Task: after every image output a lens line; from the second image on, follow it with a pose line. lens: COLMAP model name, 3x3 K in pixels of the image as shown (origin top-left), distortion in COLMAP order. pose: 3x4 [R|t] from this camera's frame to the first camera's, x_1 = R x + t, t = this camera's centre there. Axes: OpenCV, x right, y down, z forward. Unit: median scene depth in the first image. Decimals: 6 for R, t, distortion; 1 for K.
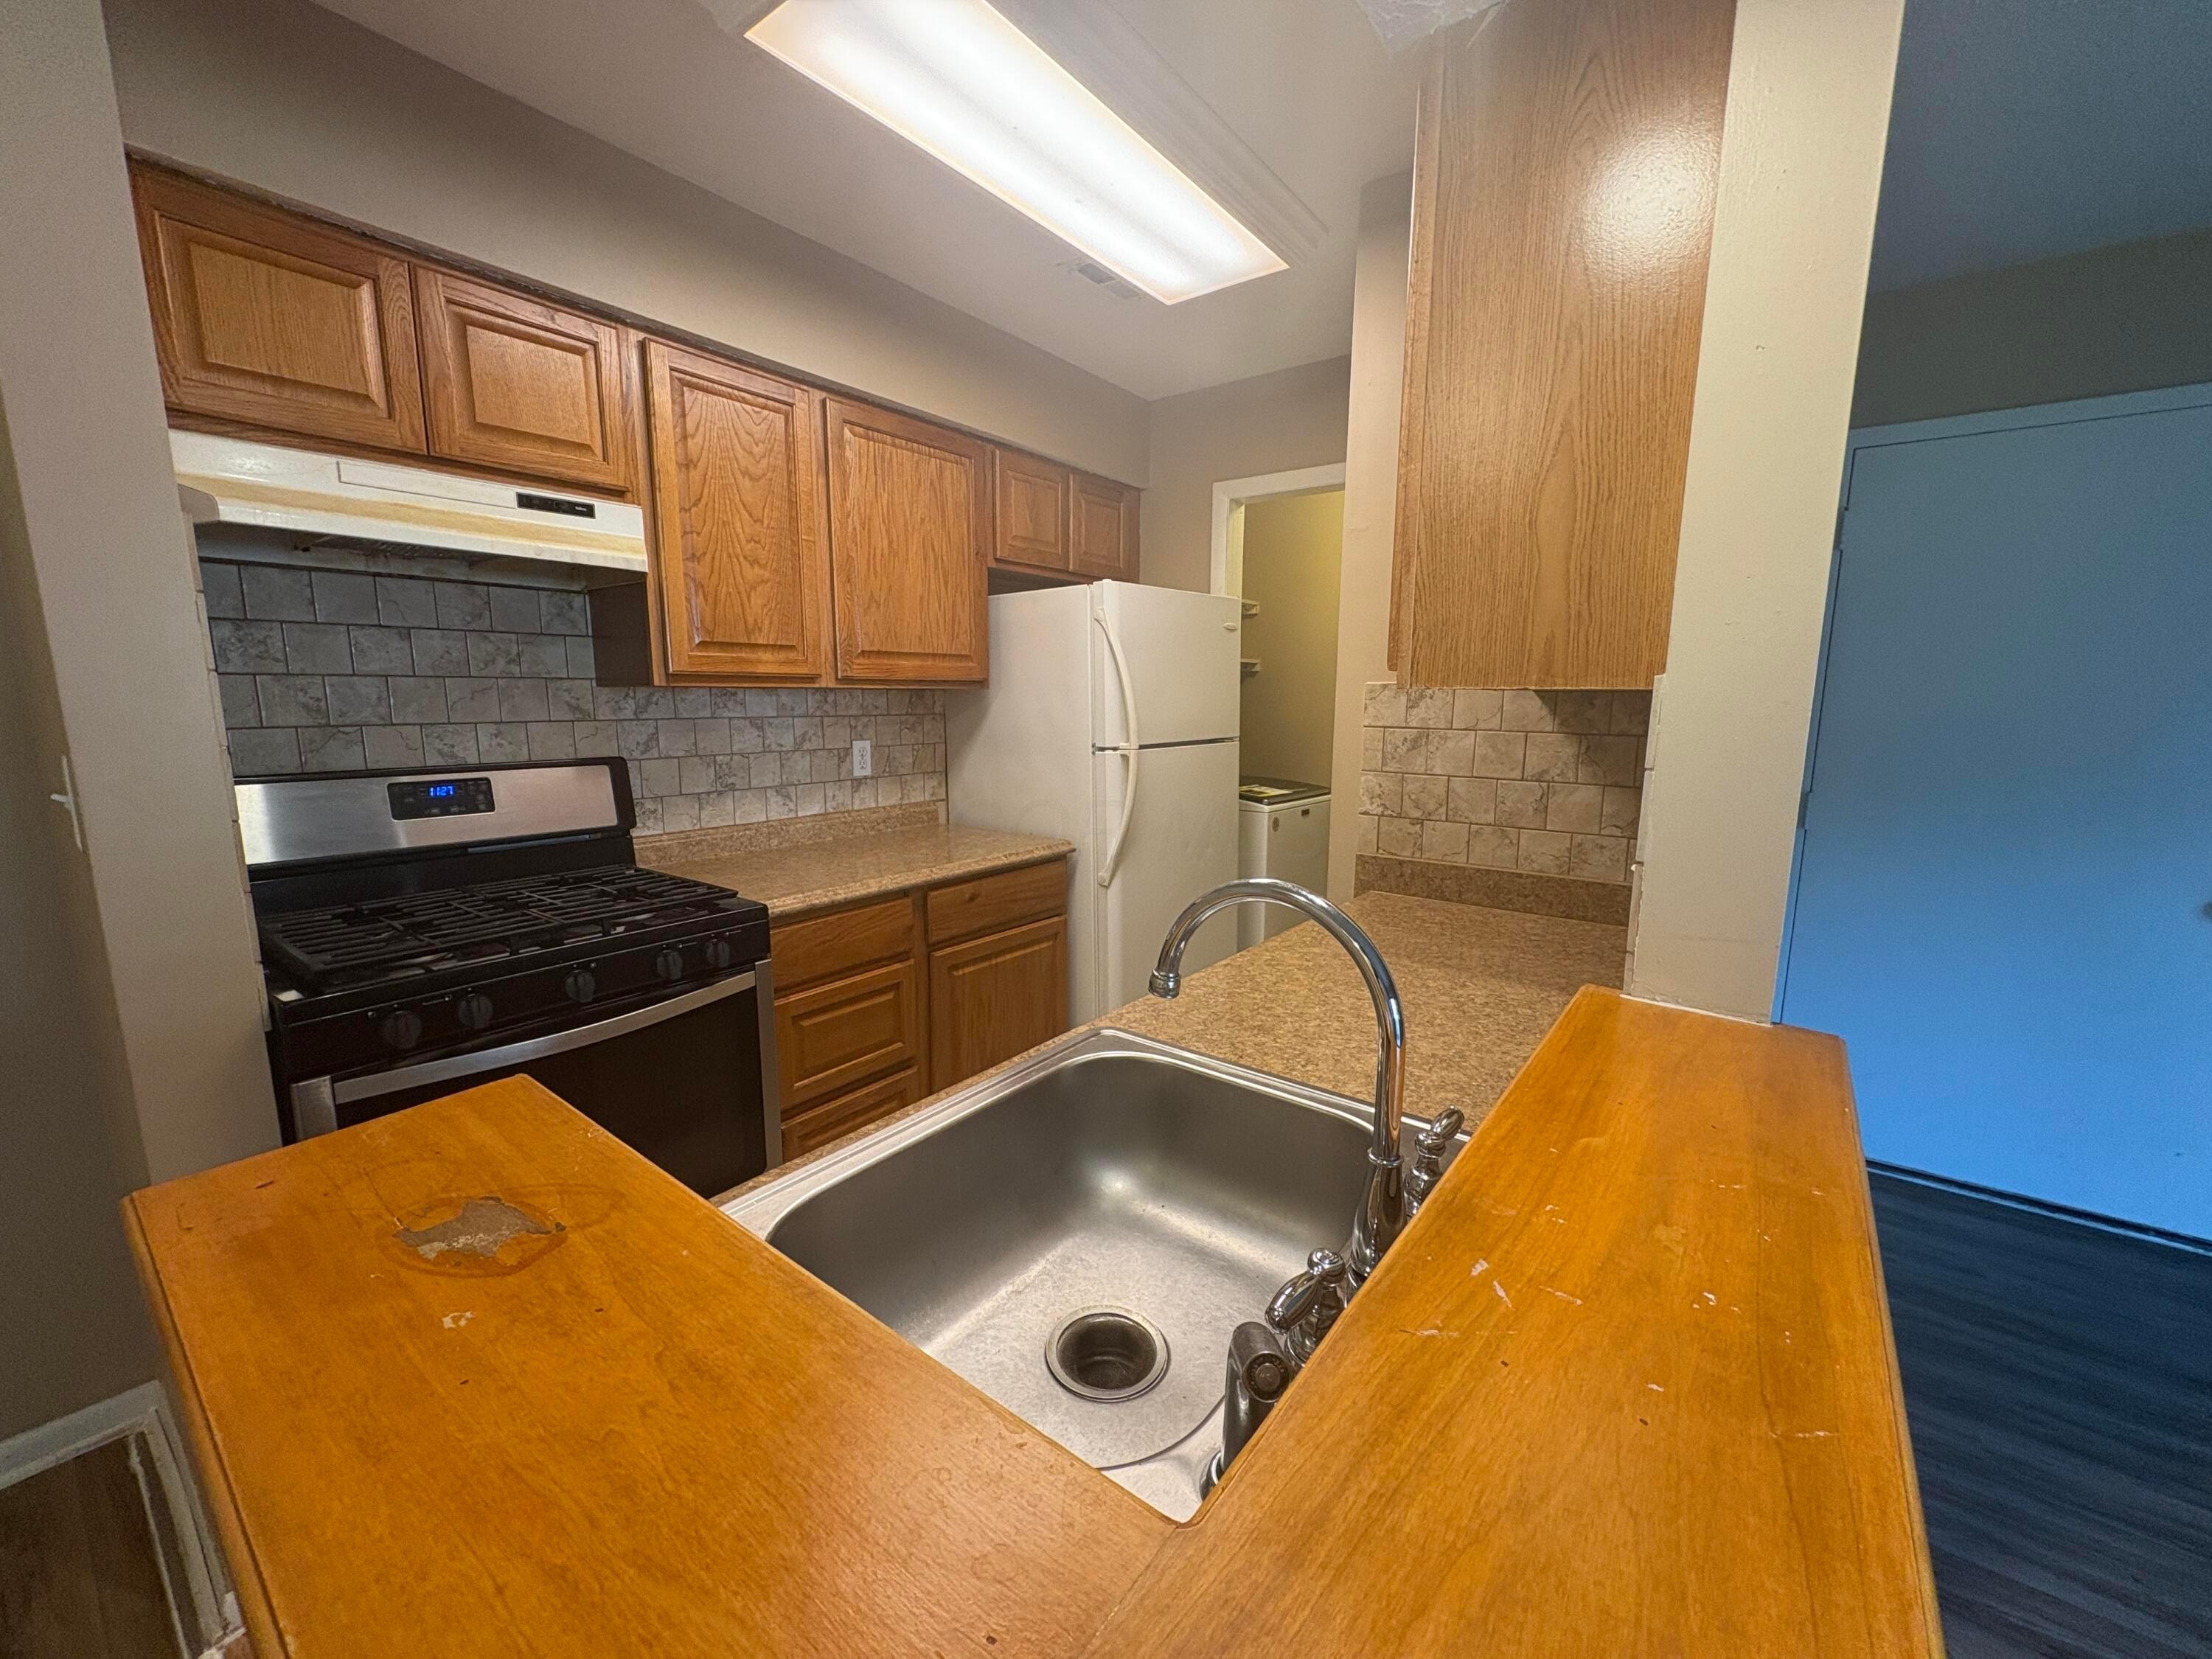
lens RADIAL K [[883.6, 0, 1106.0], [0, 883.6, 829.5], [0, 0, 1]] dist [-0.000171, -0.000014]
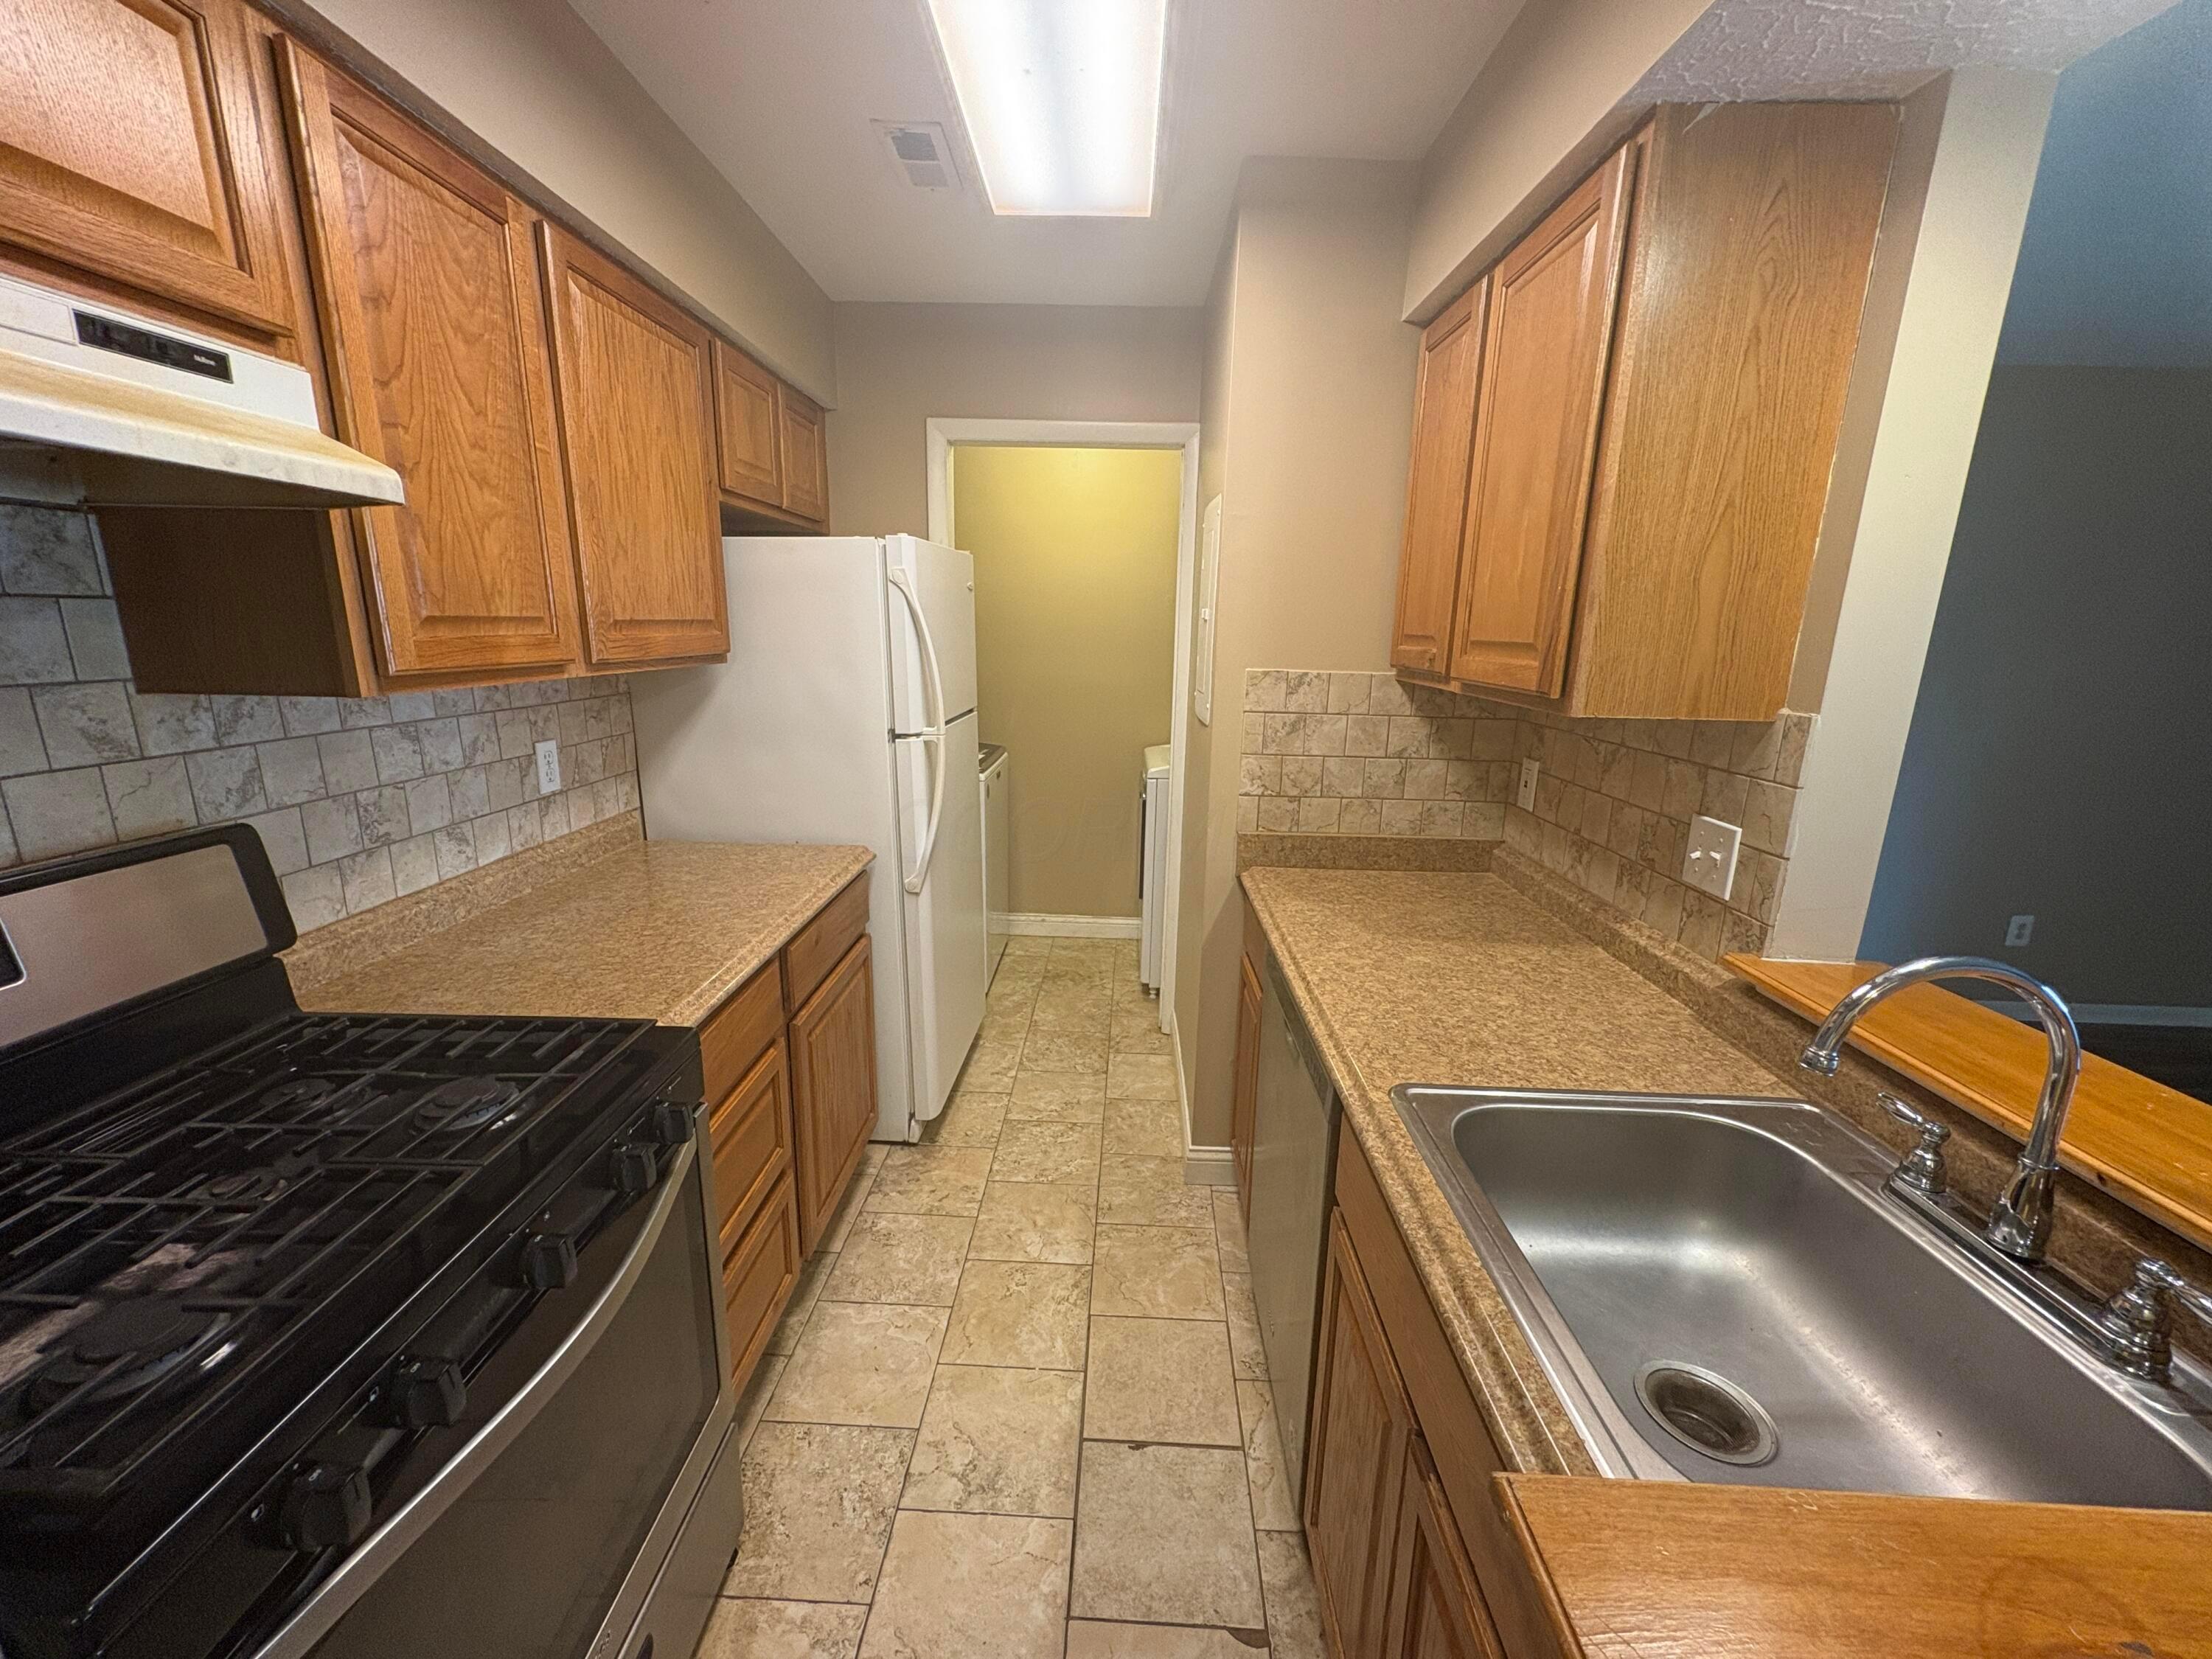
lens RADIAL K [[881.8, 0, 1106.0], [0, 881.8, 829.5], [0, 0, 1]] dist [-0.001398, 0.000059]
pose [[0.807956, -0.122176, 0.576437, -0.425608], [0.072606, 0.991455, 0.108372, -0.097598], [-0.584752, -0.045707, 0.809923, 0.238678]]
